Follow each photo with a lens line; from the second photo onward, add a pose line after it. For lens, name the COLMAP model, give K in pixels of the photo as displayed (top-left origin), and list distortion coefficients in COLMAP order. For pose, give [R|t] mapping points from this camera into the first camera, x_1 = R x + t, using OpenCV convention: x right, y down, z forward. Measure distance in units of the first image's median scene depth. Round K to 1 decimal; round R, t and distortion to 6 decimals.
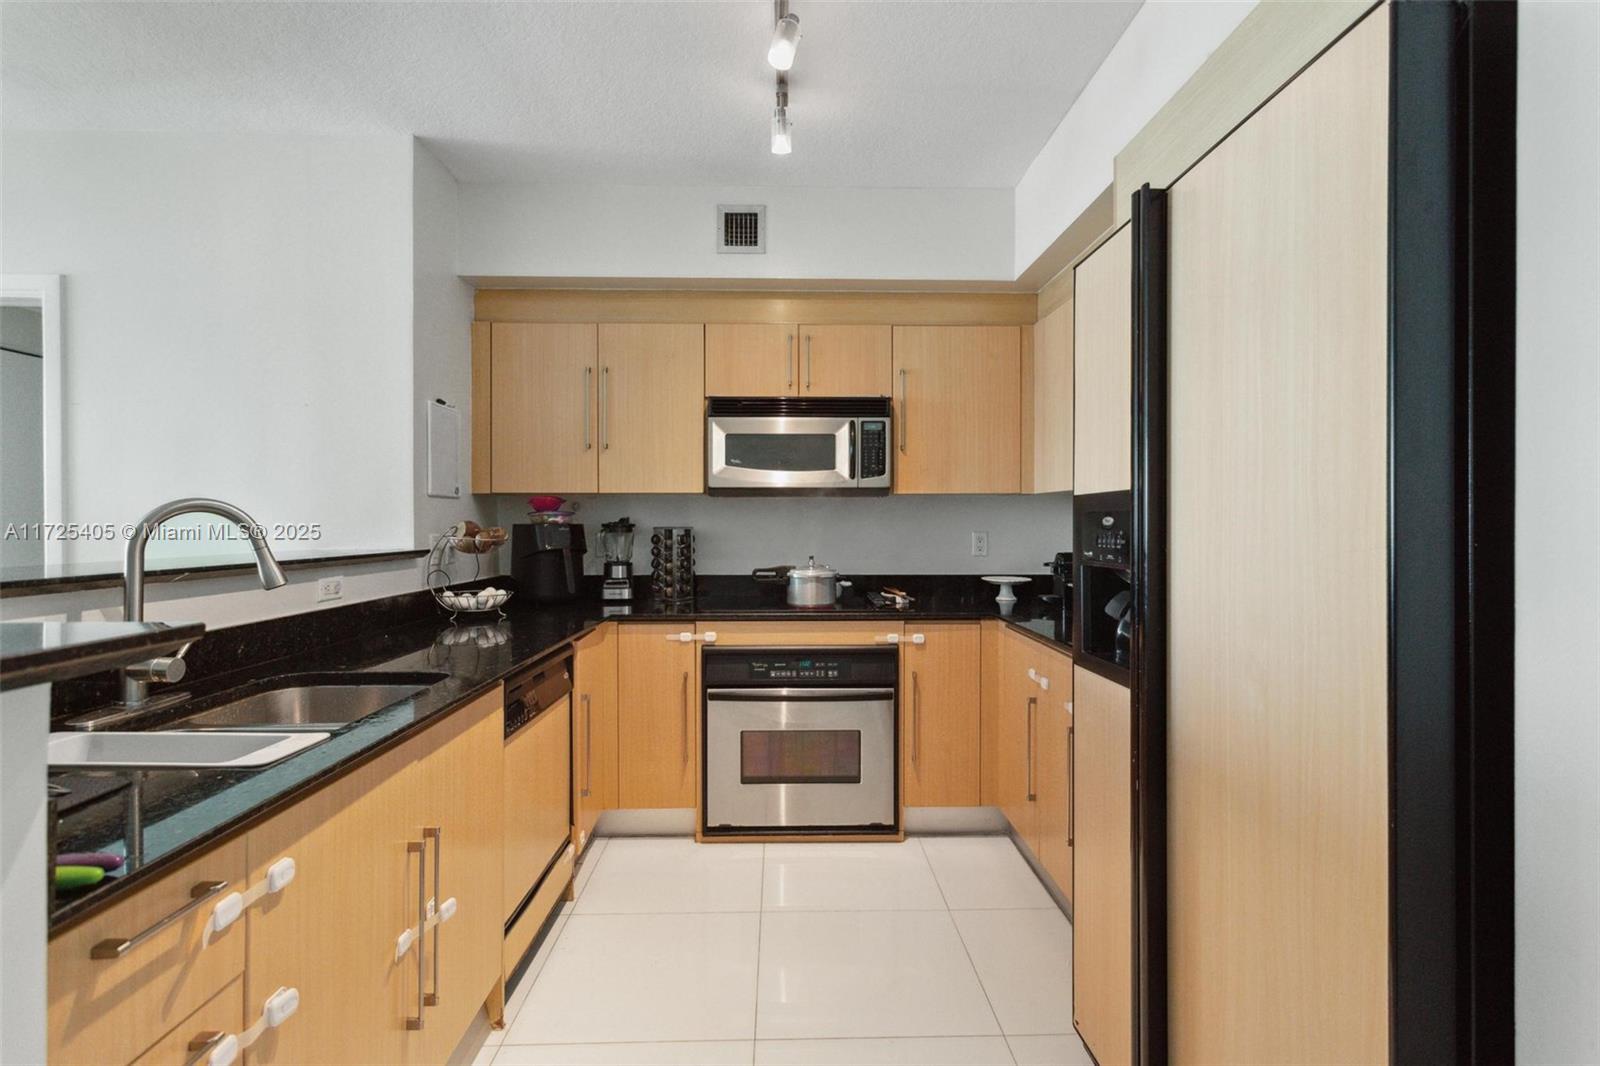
lens RADIAL K [[773.6, 0, 800.0], [0, 773.6, 533.0], [0, 0, 1]] dist [-0.002354, 0.000370]
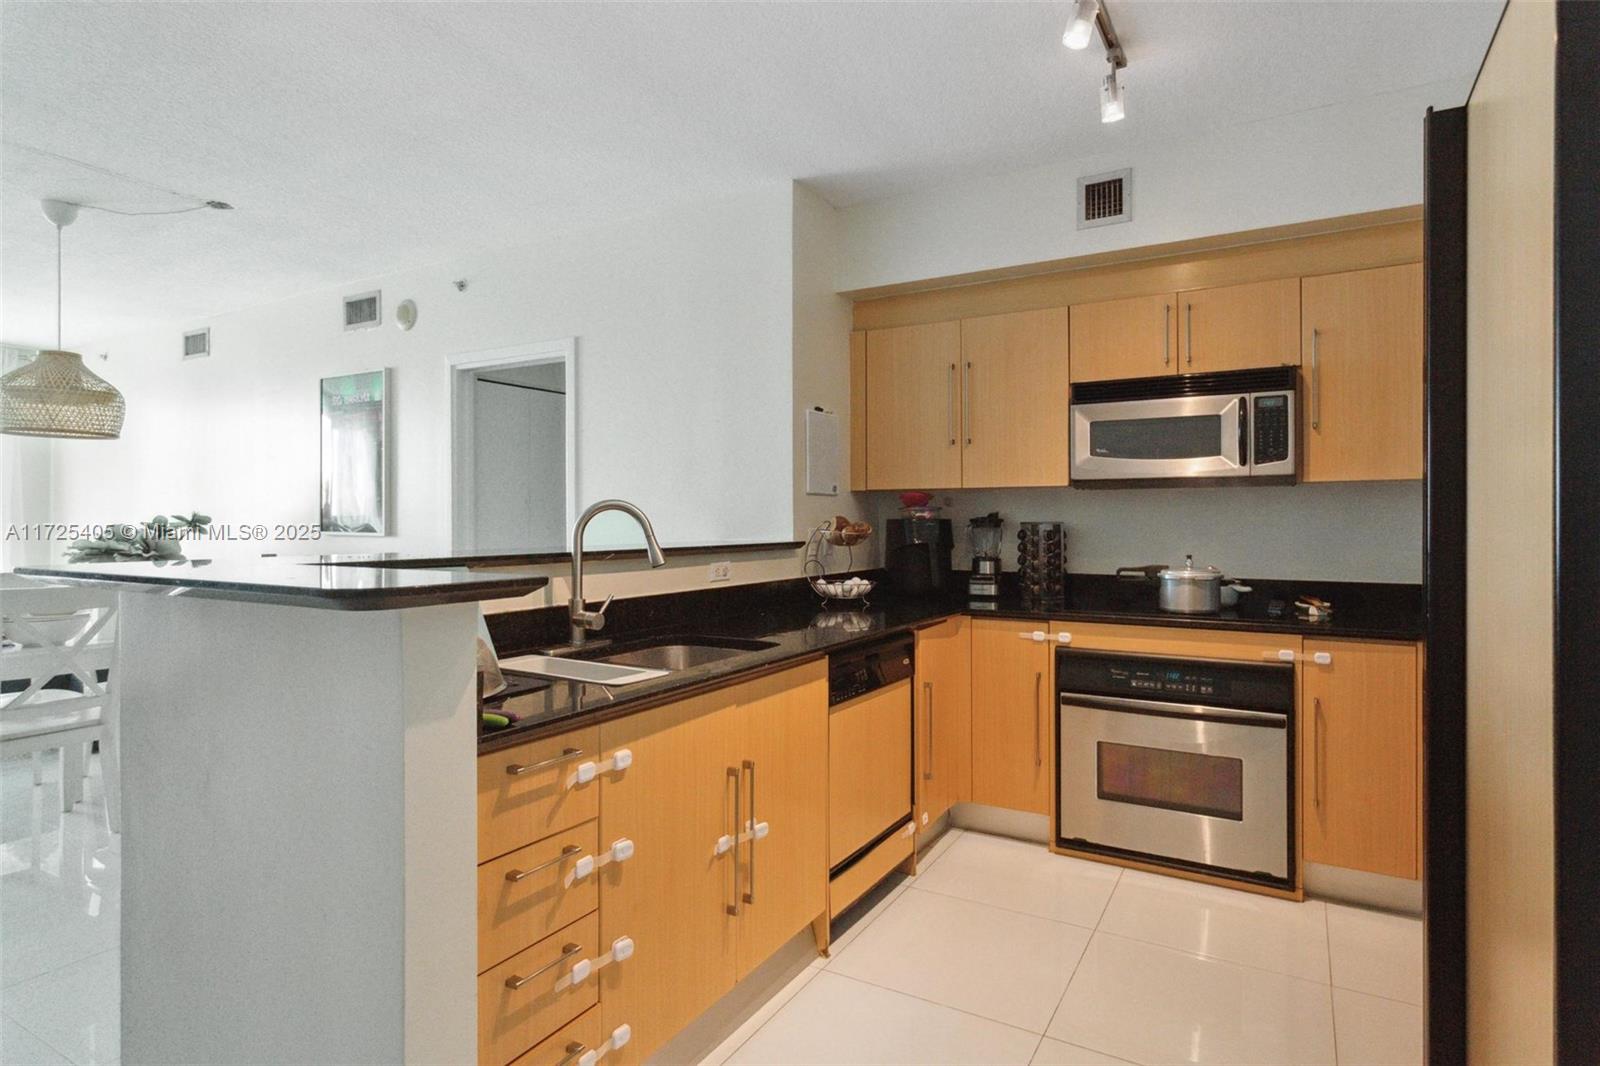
lens RADIAL K [[876.2, 0, 797.8], [0, 876.2, 536.2], [0, 0, 1]] dist [-0.025263, 0.014441]
pose [[0.841508, 0.008742, -0.540174, 0.181855], [-0.005667, 0.999957, 0.007354, 0.003844], [0.540215, -0.003128, 0.841521, -0.074588]]
